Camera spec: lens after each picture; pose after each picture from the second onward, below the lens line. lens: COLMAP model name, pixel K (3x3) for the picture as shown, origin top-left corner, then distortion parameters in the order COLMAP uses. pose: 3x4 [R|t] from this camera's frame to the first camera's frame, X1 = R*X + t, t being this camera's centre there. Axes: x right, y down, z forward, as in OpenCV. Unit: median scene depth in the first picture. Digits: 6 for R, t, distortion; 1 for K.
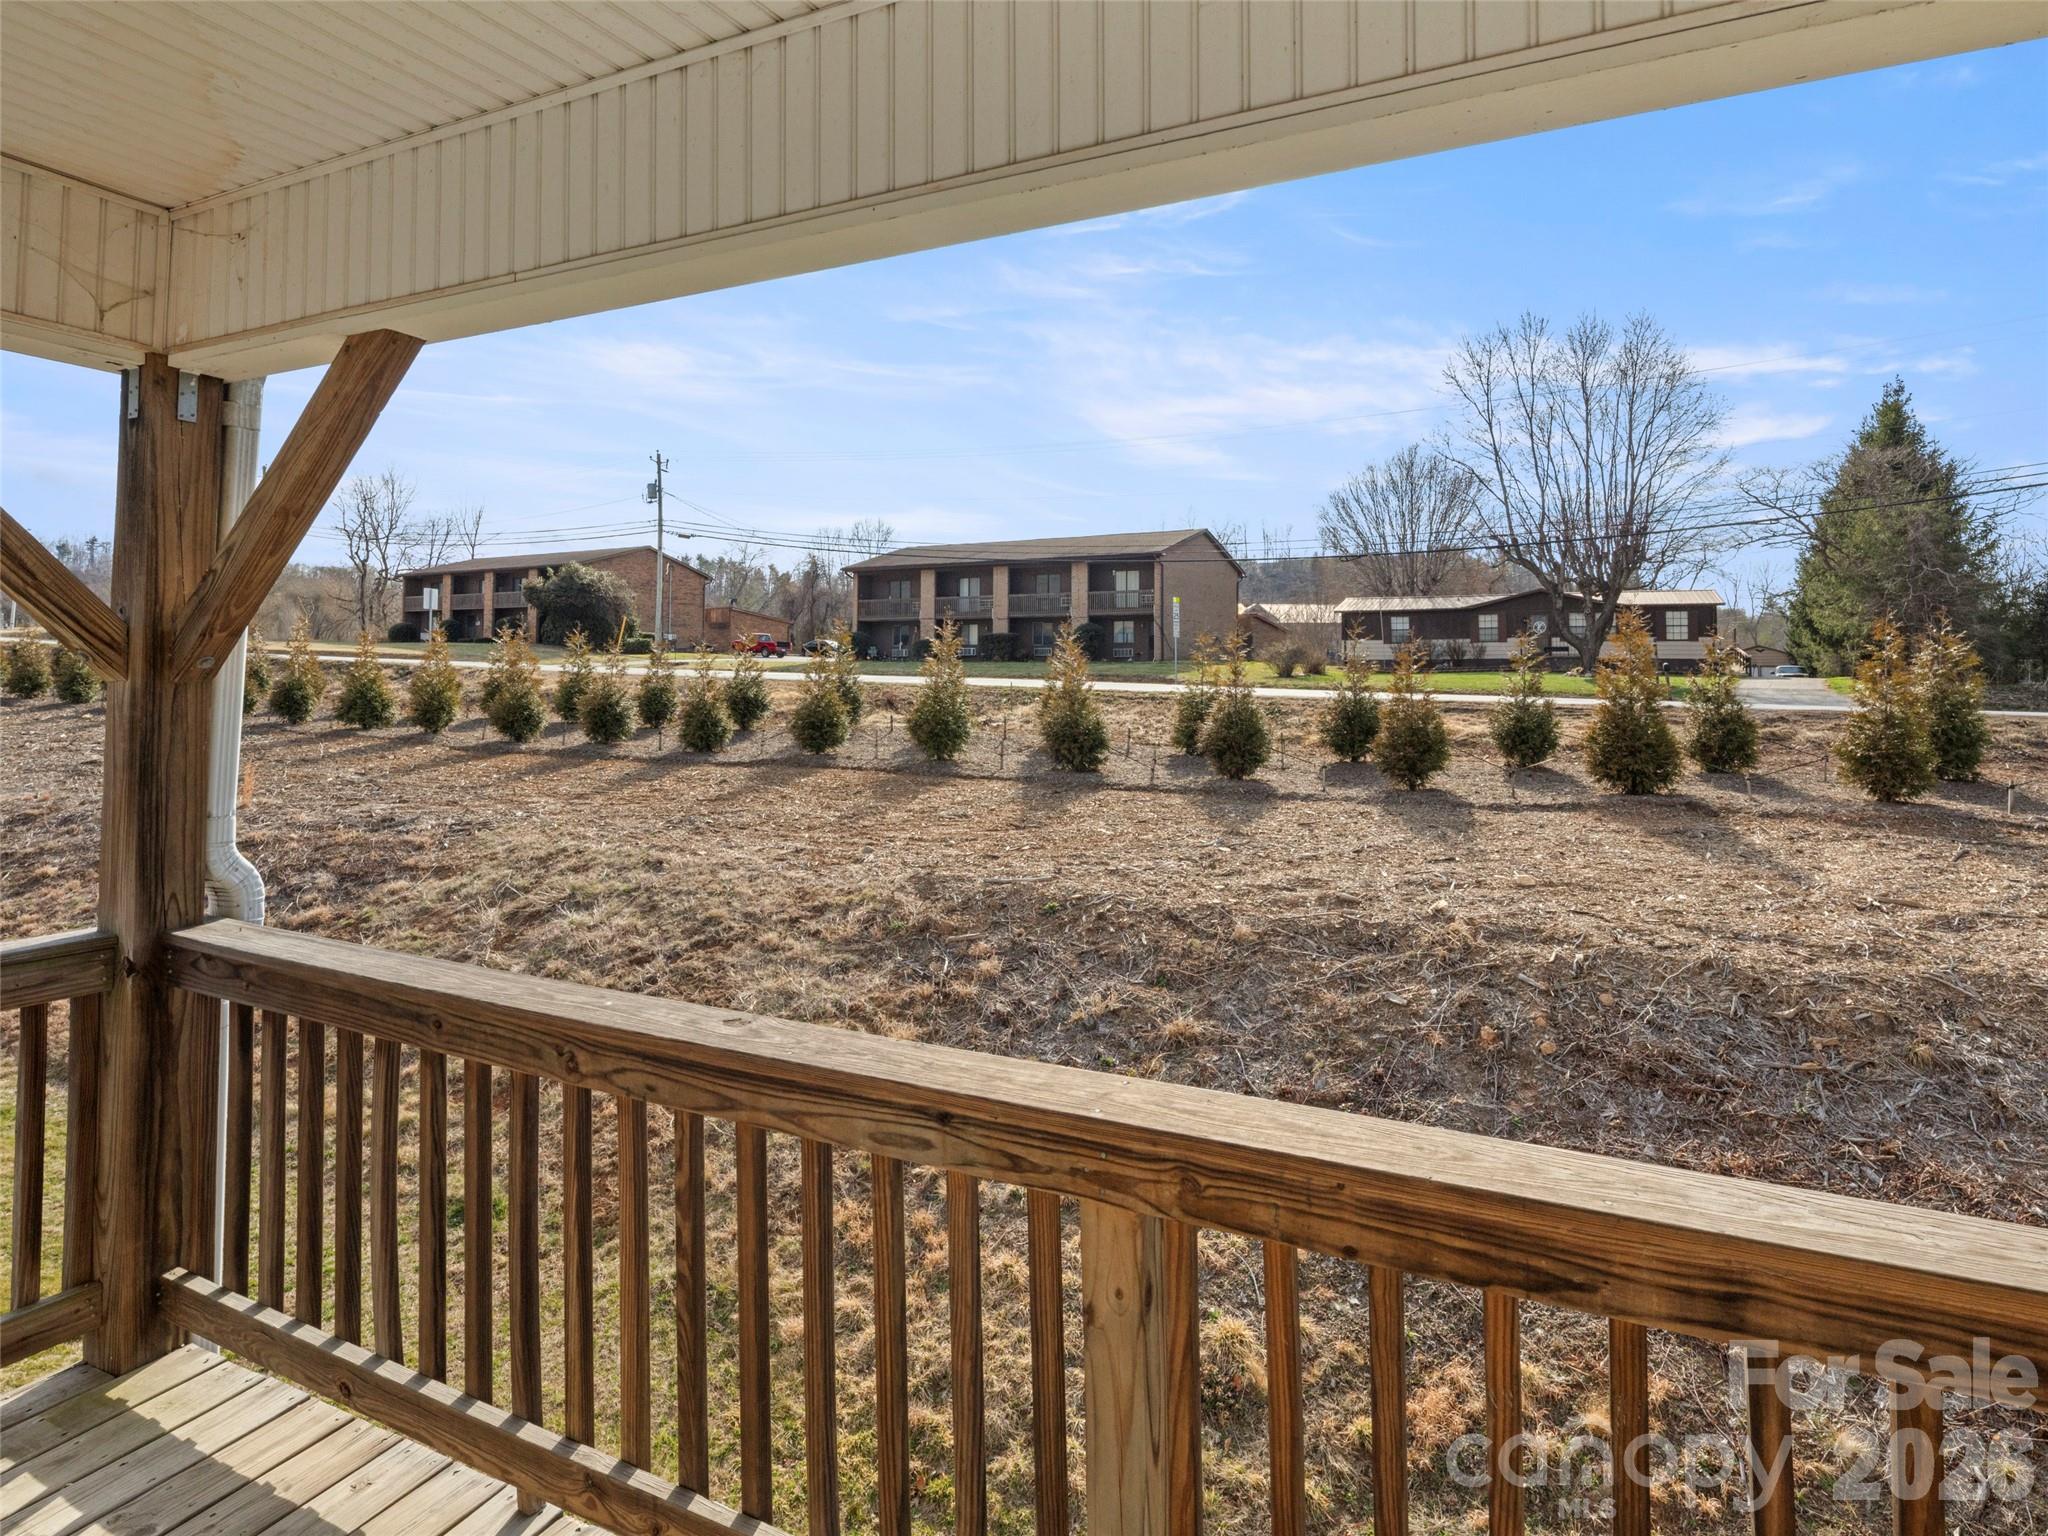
lens RADIAL K [[1128.1, 0, 1020.6], [0, 1128.1, 636.6], [0, 0, 1]] dist [0.010001, -0.004247]
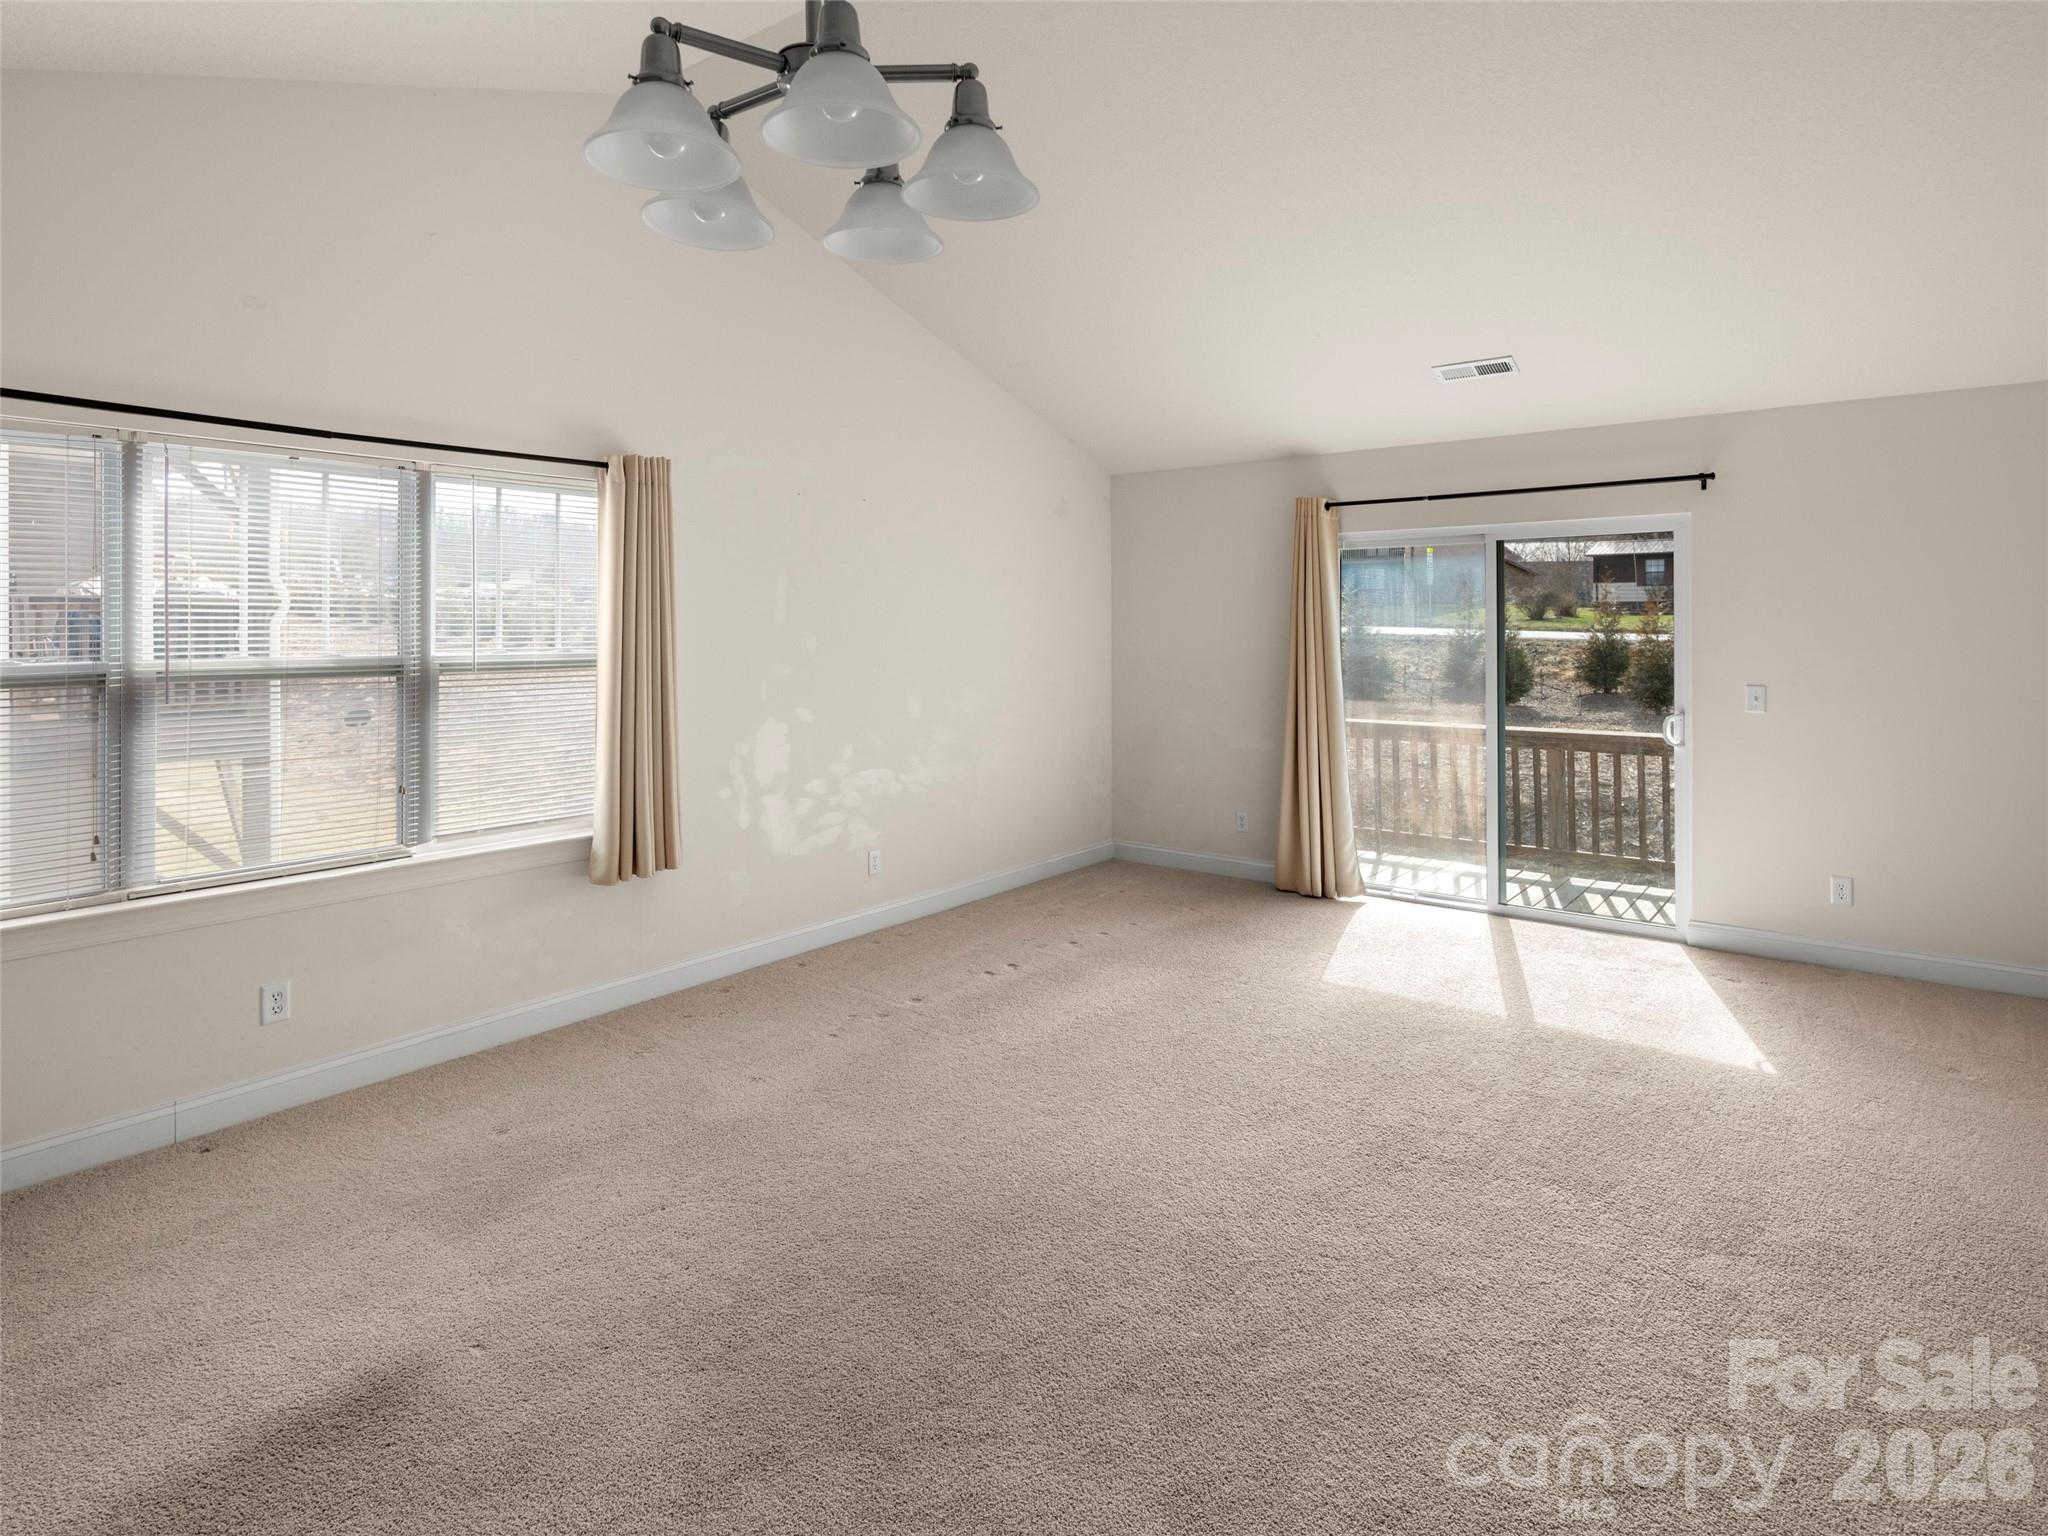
lens RADIAL K [[1128.1, 0, 1047.3], [0, 1128.1, 625.2], [0, 0, 1]] dist [0.010001, -0.004247]
pose [[0.985310, -0.006458, -0.170654, -0.072718], [0.013427, 0.999121, 0.039713, -0.013963], [0.170248, -0.041421, 0.984530, -0.241229]]
